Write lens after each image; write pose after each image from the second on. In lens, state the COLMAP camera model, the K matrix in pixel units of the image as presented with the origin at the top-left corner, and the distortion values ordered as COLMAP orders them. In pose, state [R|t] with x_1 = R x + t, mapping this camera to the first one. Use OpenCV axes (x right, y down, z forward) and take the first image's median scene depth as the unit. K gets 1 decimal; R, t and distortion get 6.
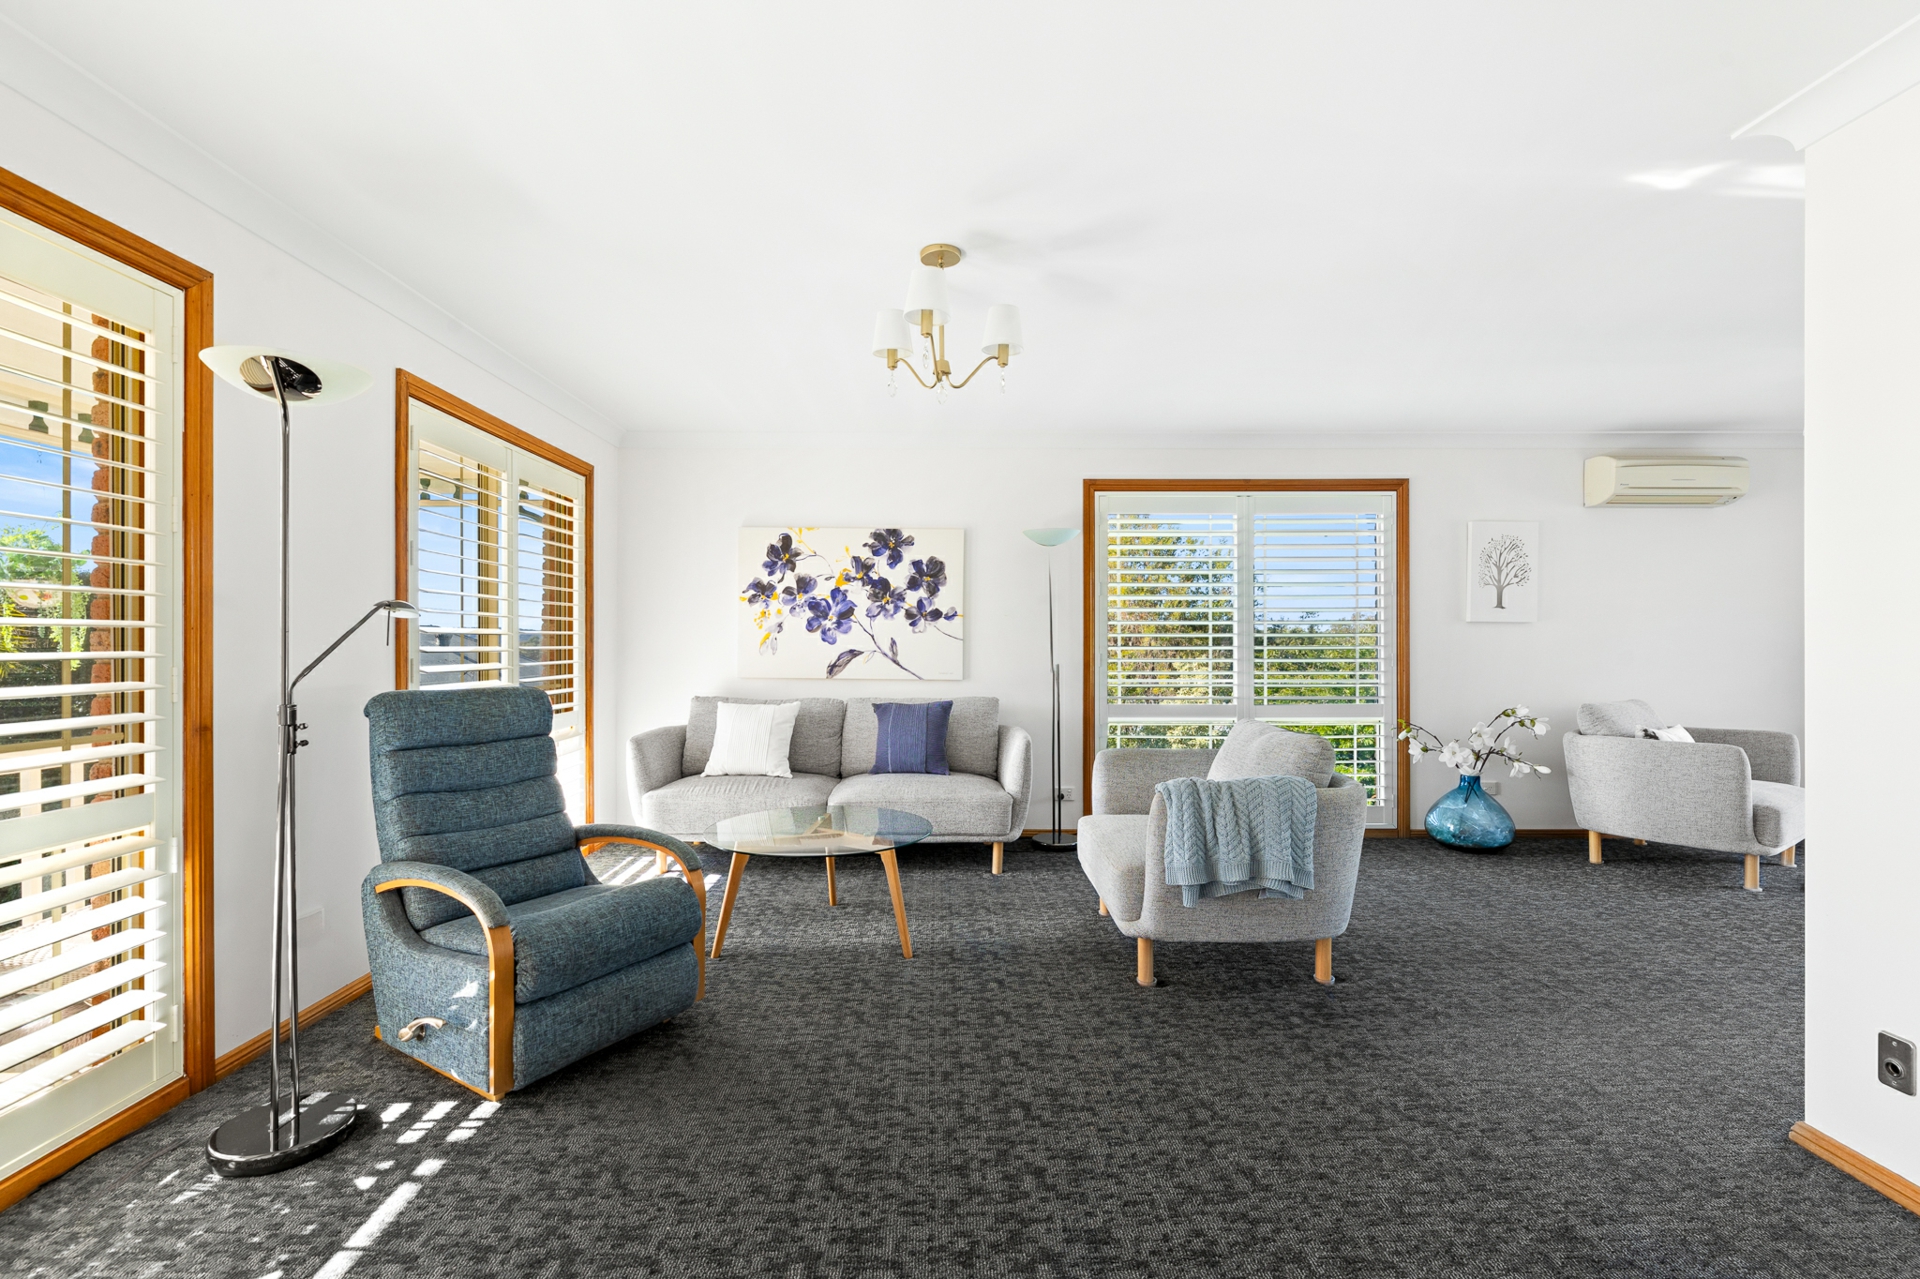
lens RADIAL K [[855.3, 0, 960.0], [0, 855.3, 639.5], [0, 0, 1]] dist [-0.000667, -0.000319]
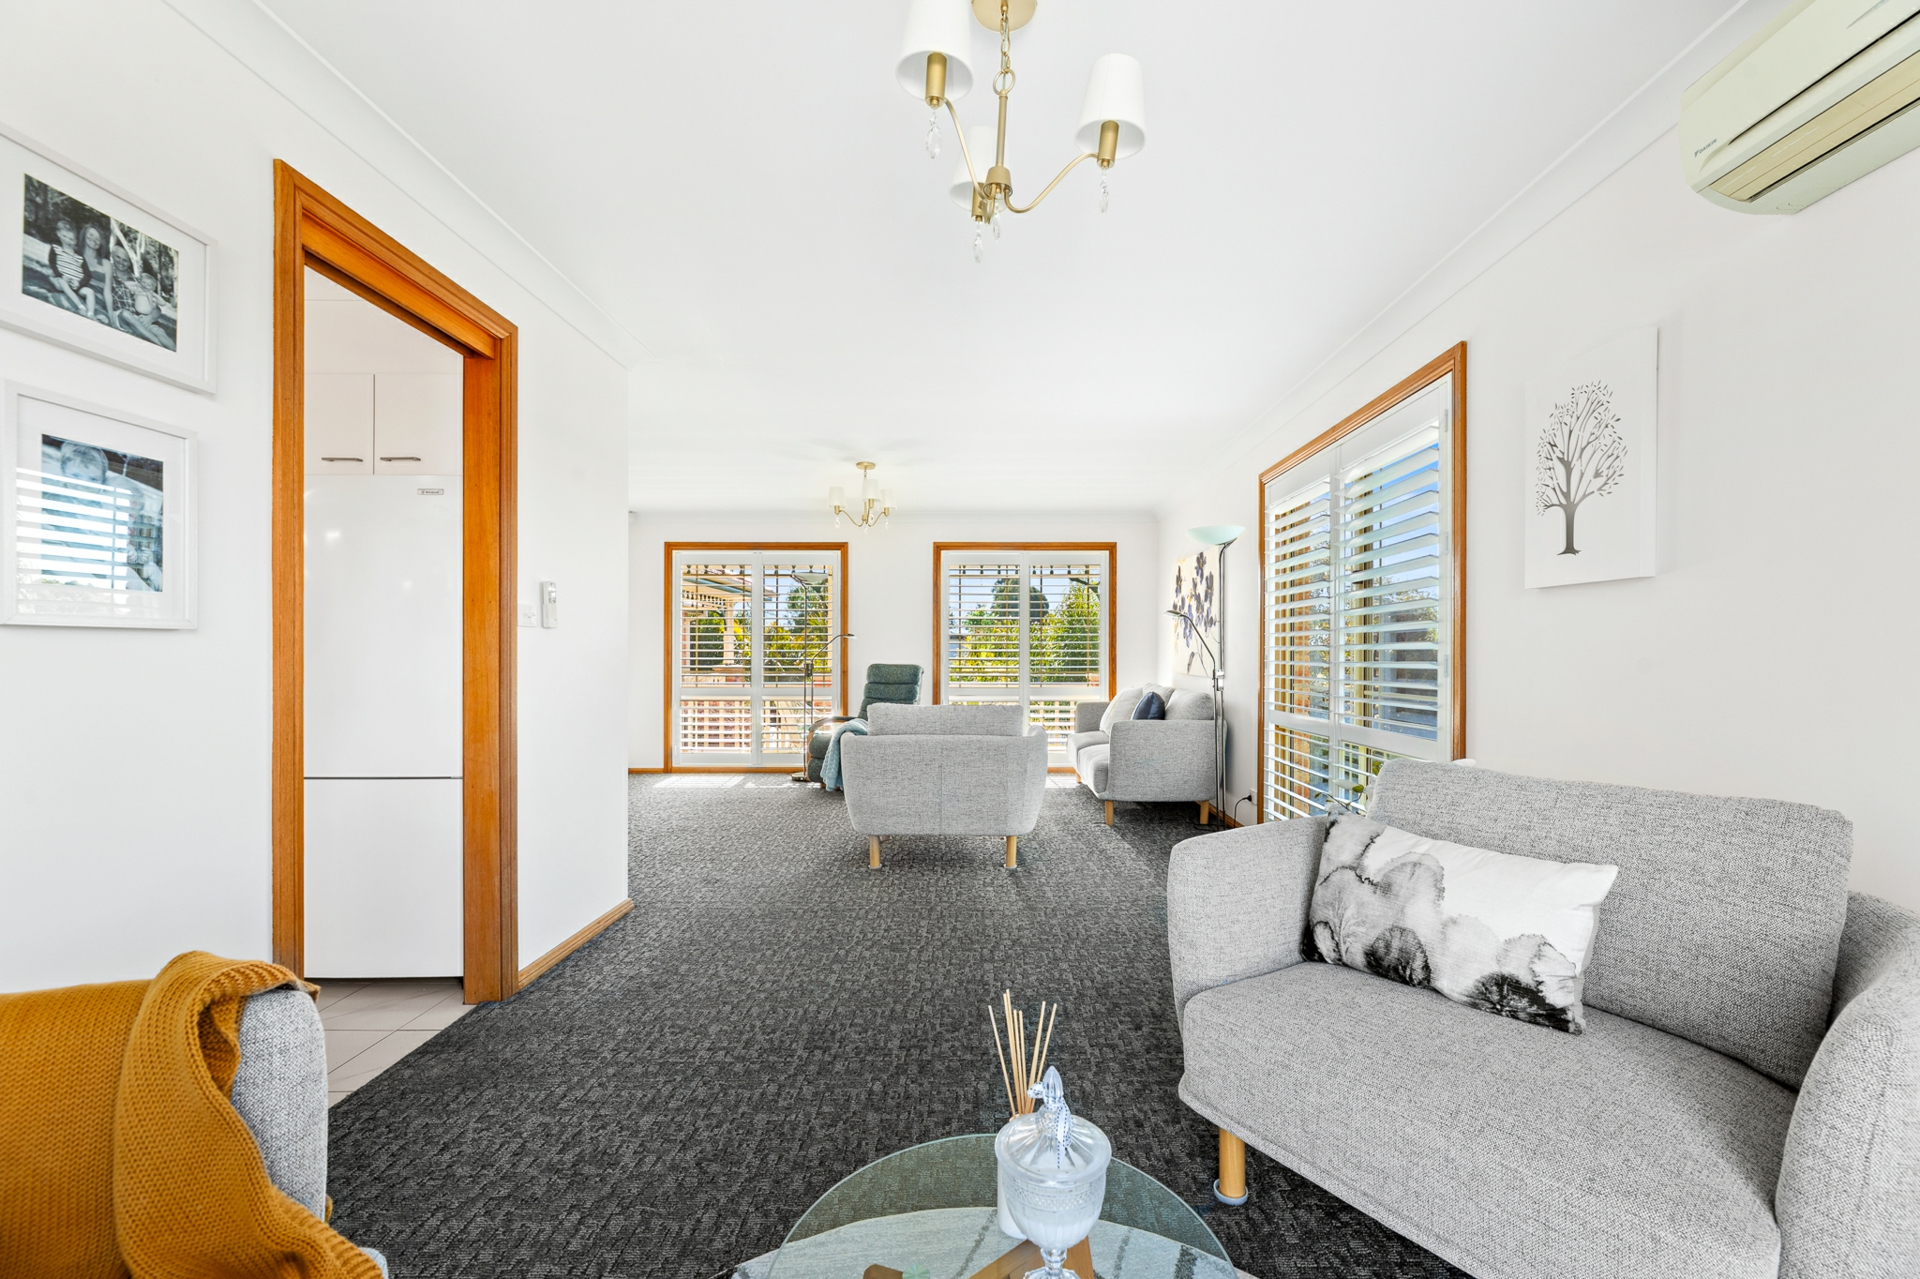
lens RADIAL K [[804.1, 0, 959.0], [0, 804.1, 654.5], [0, 0, 1]] dist [0.001220, 0.000112]
pose [[-0.033075, -0.002239, -0.999450, 1.061744], [0.001848, 0.999996, -0.002301, 0.016065], [0.999451, -0.001923, -0.033071, 0.695394]]
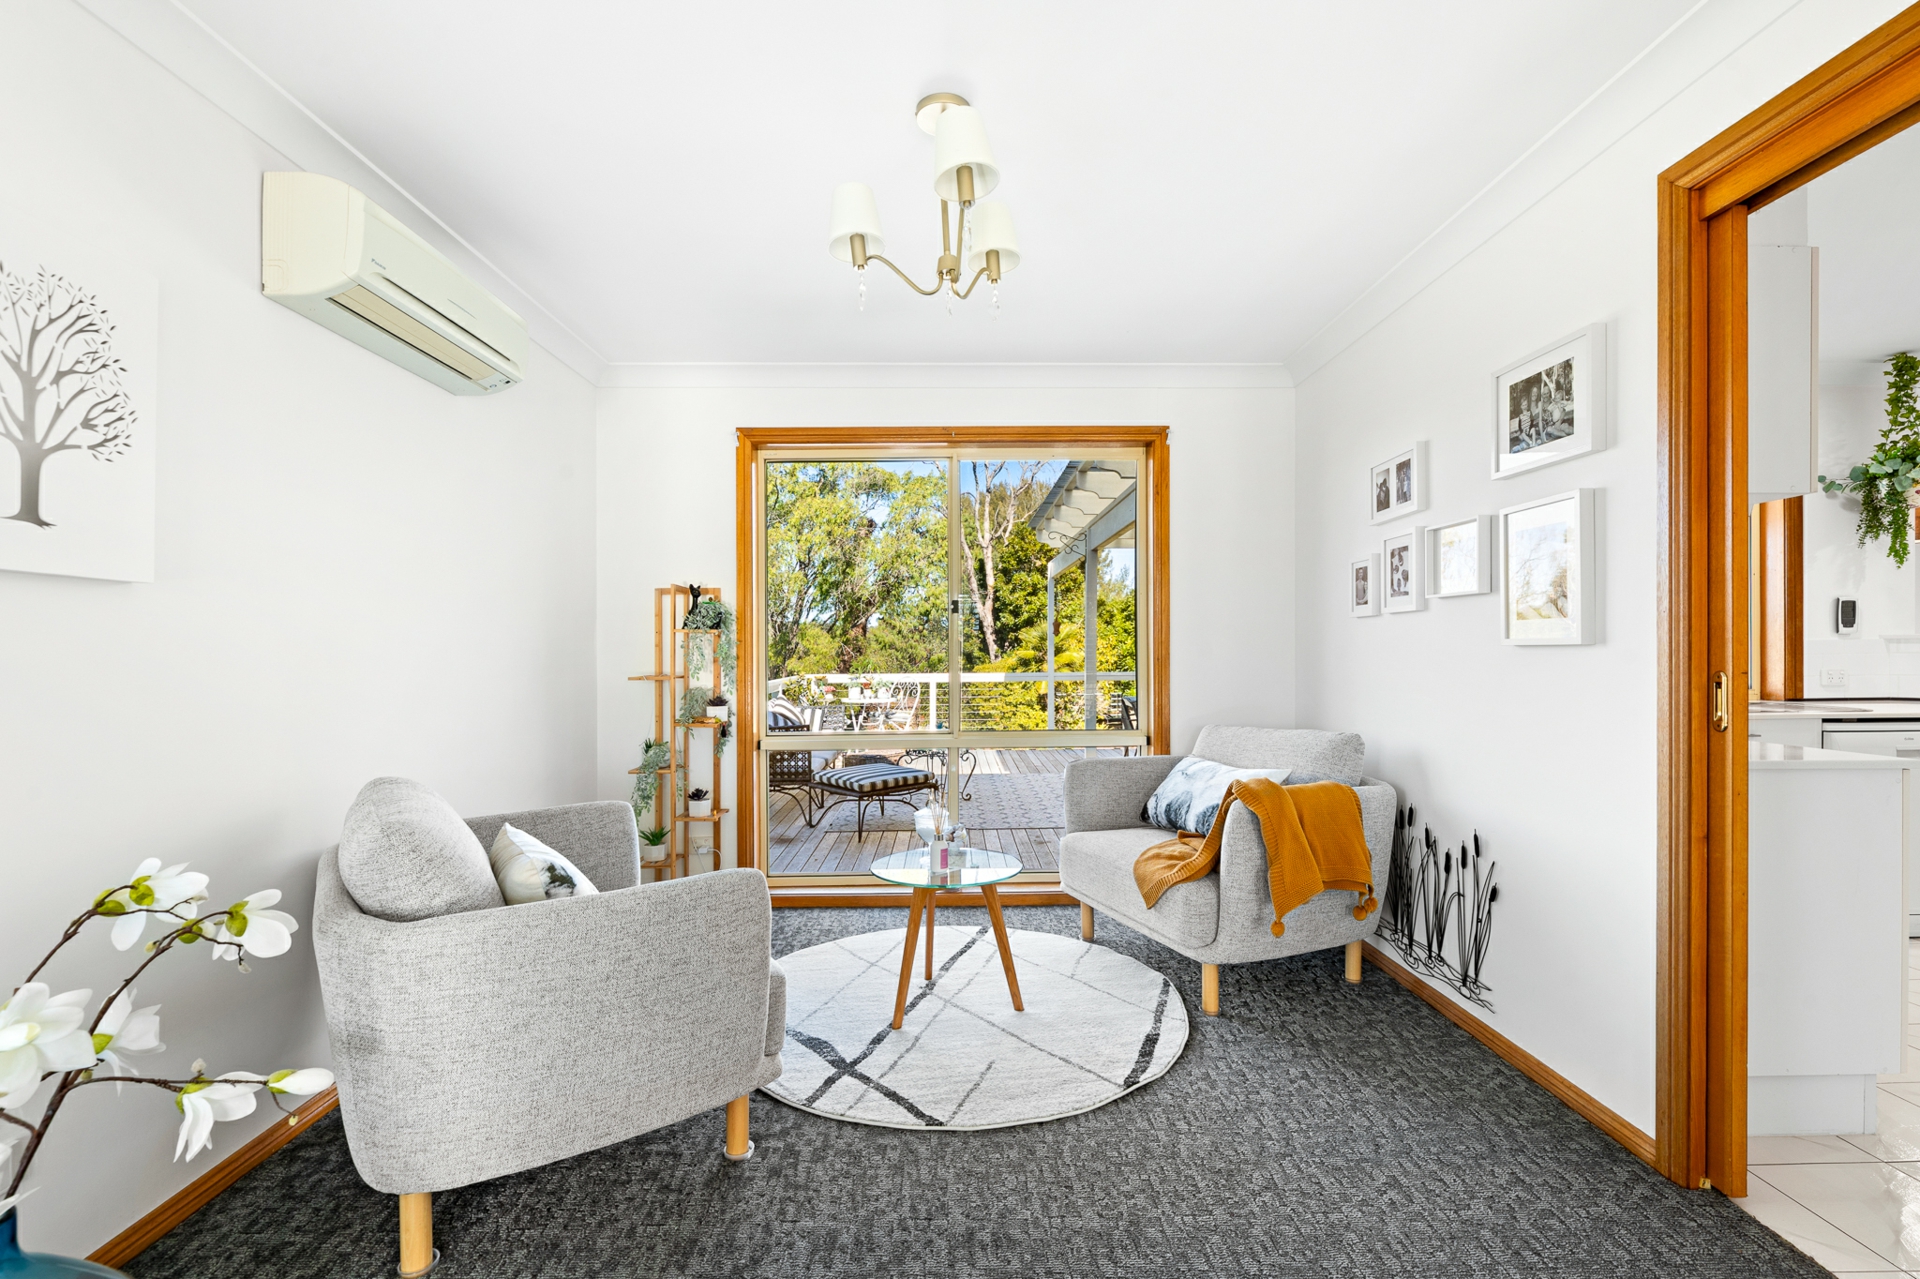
lens RADIAL K [[855.3, 0, 960.0], [0, 855.3, 639.5], [0, 0, 1]] dist [-0.000667, -0.000319]
pose [[0.009215, -0.001894, 0.999956, 0.351555], [0.000861, 0.999998, 0.001886, 0.001440], [-0.999957, 0.000844, 0.009217, 0.690165]]
